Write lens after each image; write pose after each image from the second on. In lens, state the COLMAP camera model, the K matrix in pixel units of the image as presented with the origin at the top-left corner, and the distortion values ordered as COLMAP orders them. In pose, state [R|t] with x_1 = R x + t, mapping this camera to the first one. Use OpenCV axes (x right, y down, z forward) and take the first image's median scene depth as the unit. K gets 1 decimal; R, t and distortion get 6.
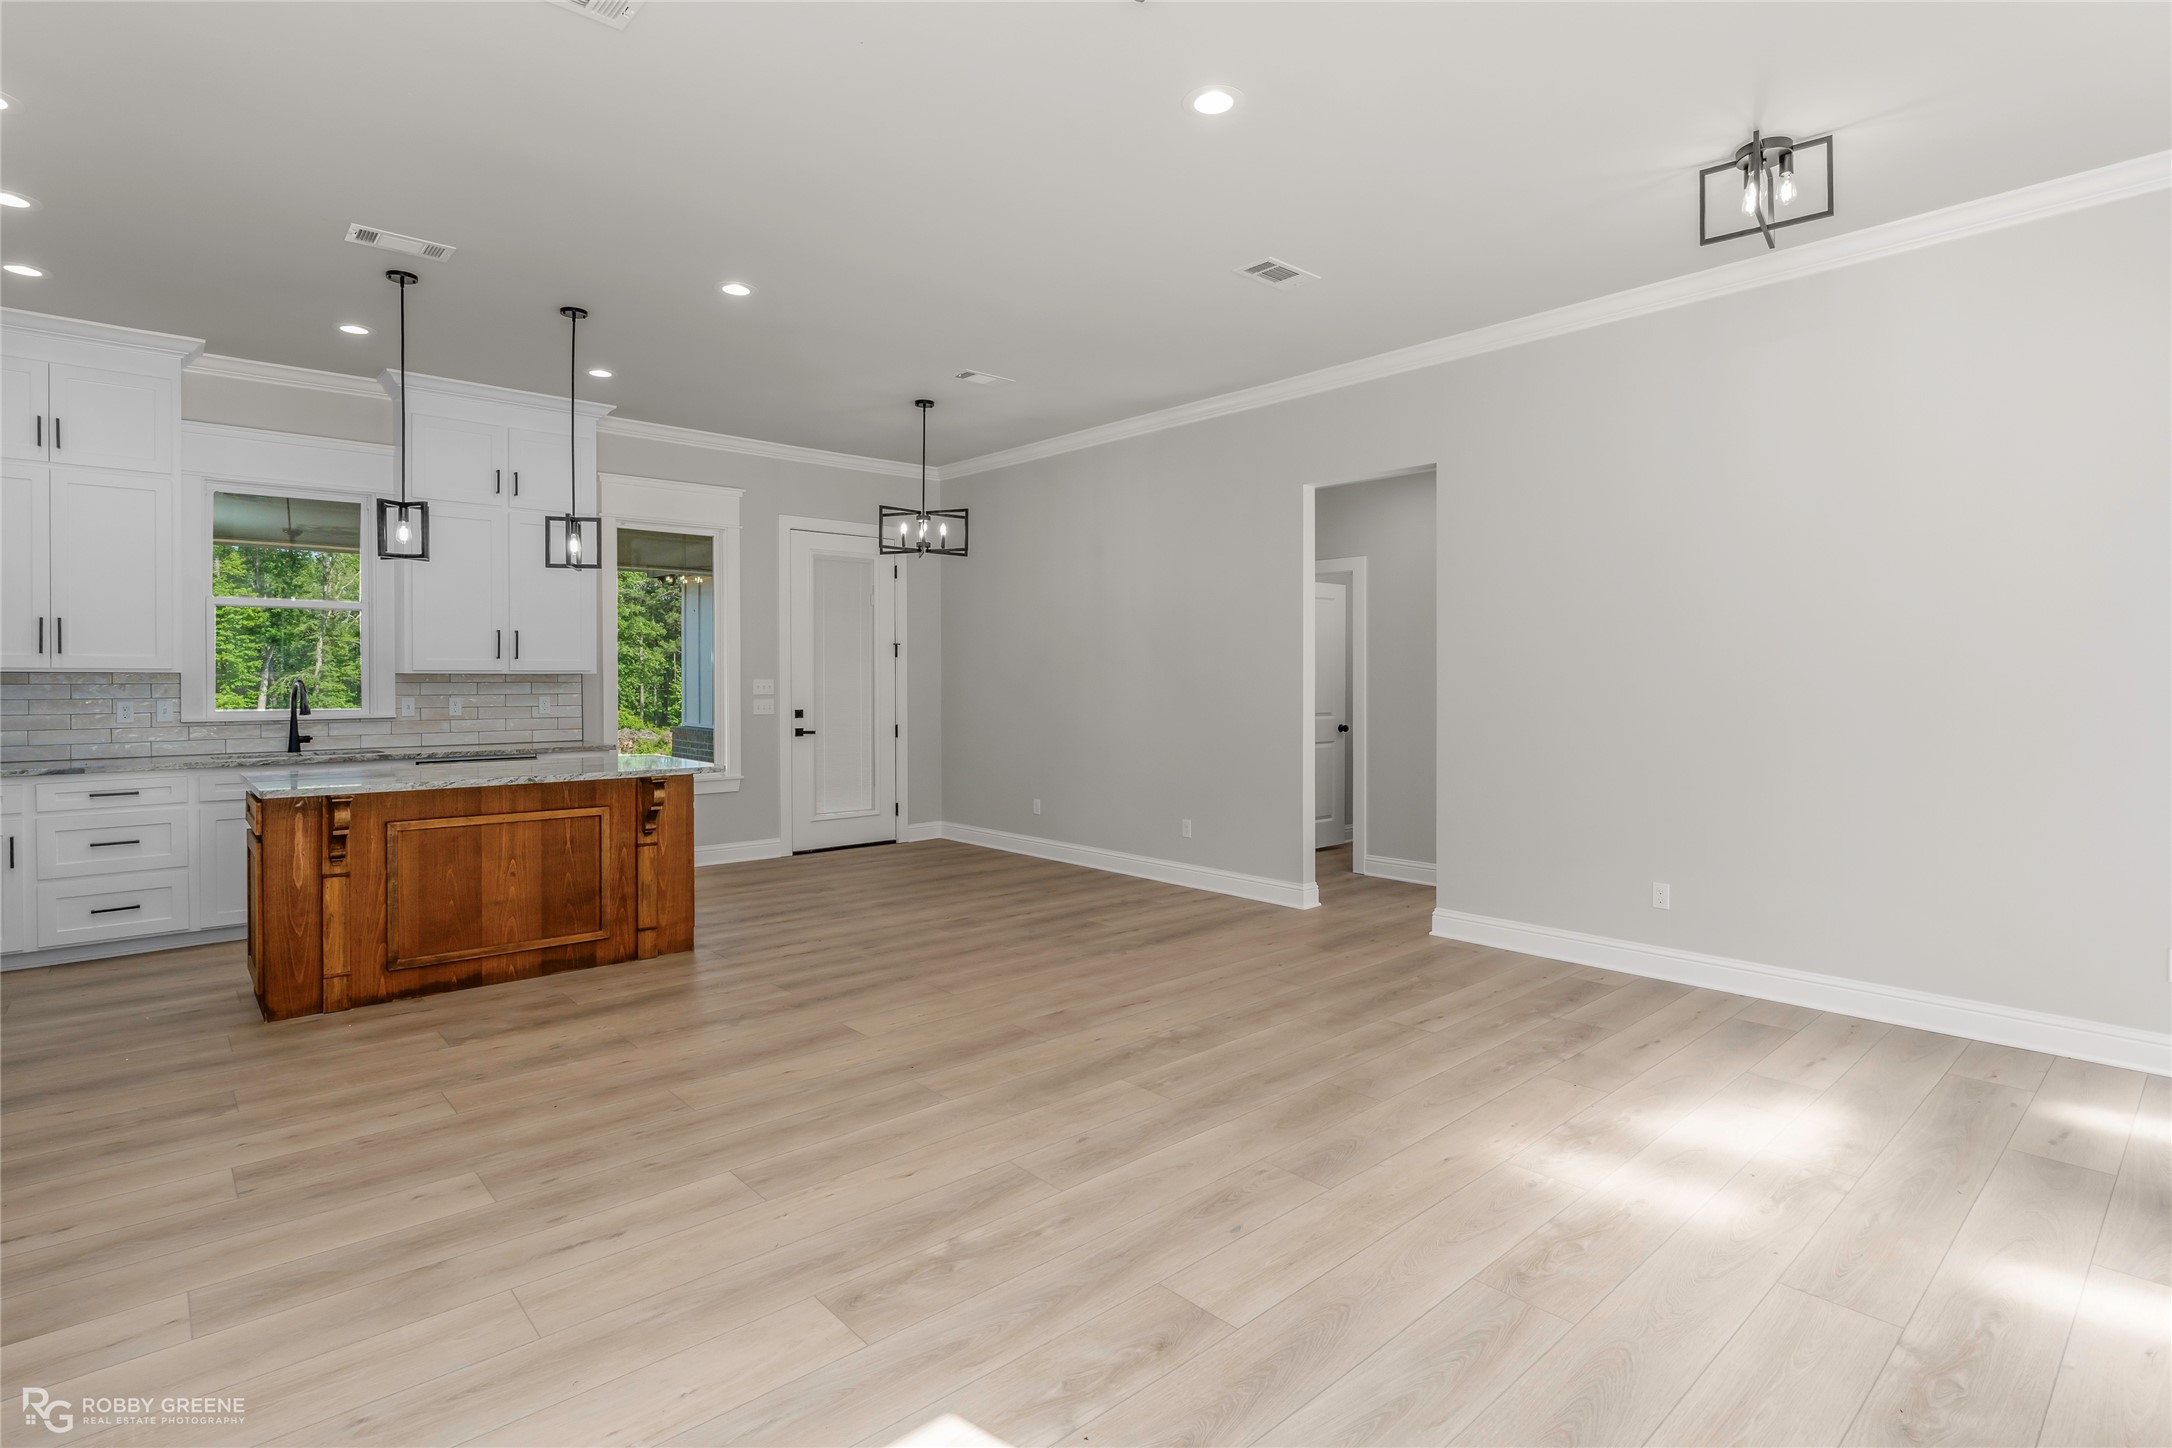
lens RADIAL K [[1064.2, 0, 1105.7], [0, 1064.2, 679.0], [0, 0, 1]] dist [-0.006342, 0.001869]
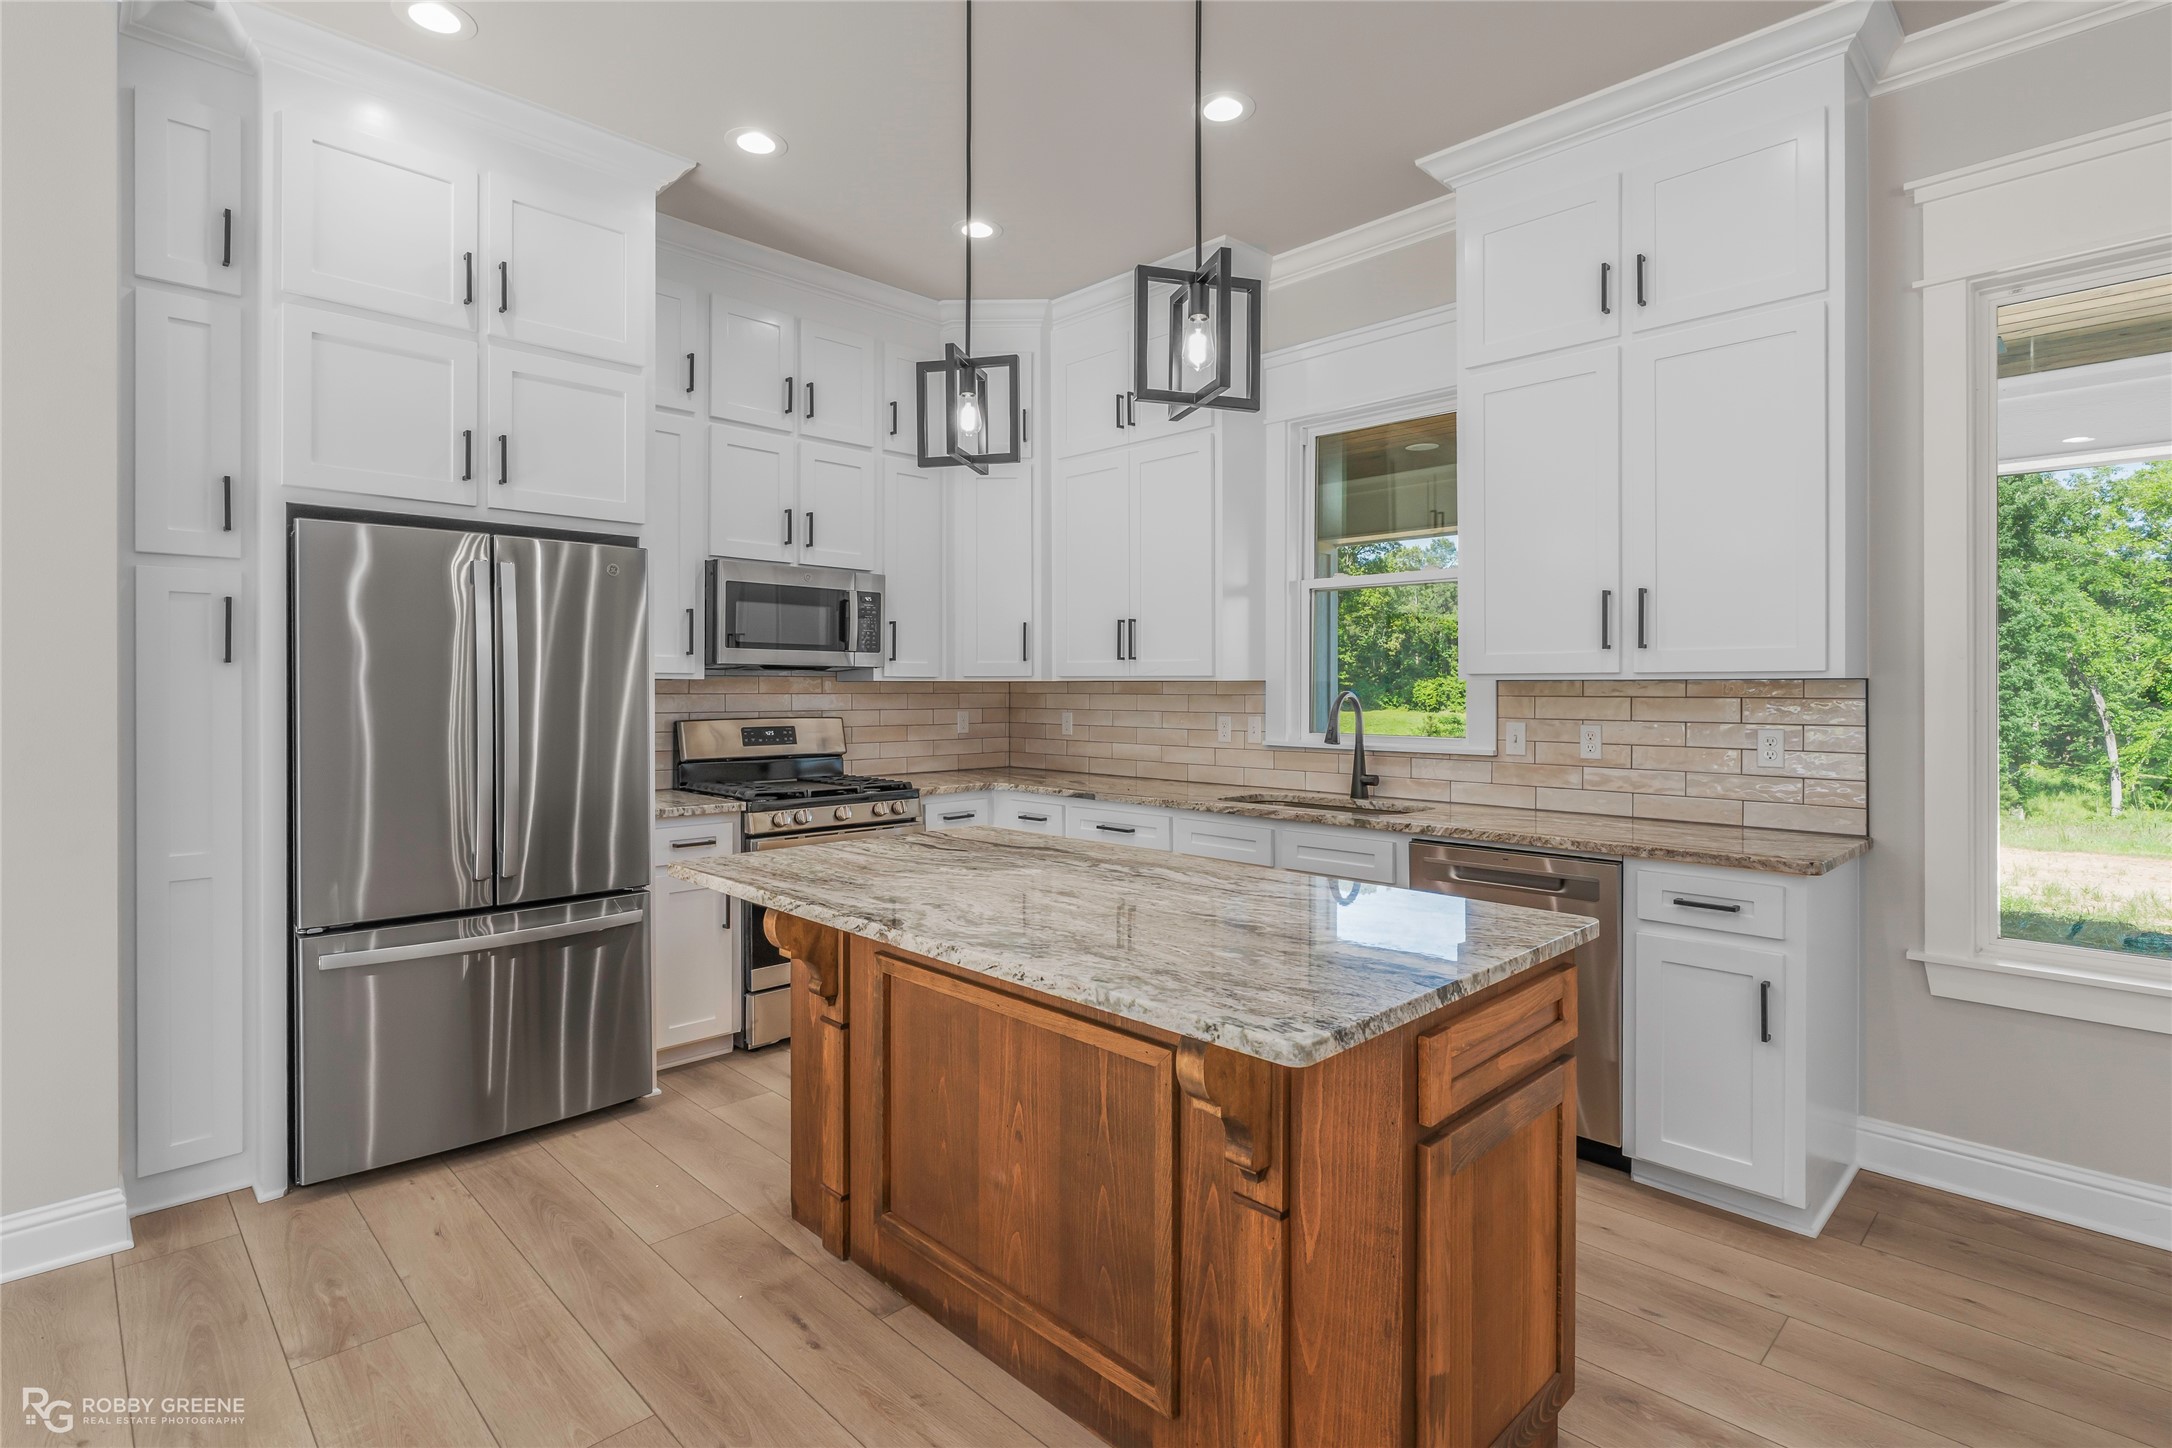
lens RADIAL K [[1064.2, 0, 1075.0], [0, 1064.2, 687.2], [0, 0, 1]] dist [-0.006342, 0.001869]
pose [[0.024591, -0.000168, -0.999698, -0.113054], [-0.002602, 0.999997, -0.000232, -0.000668], [0.999694, 0.002607, 0.024591, 0.948900]]
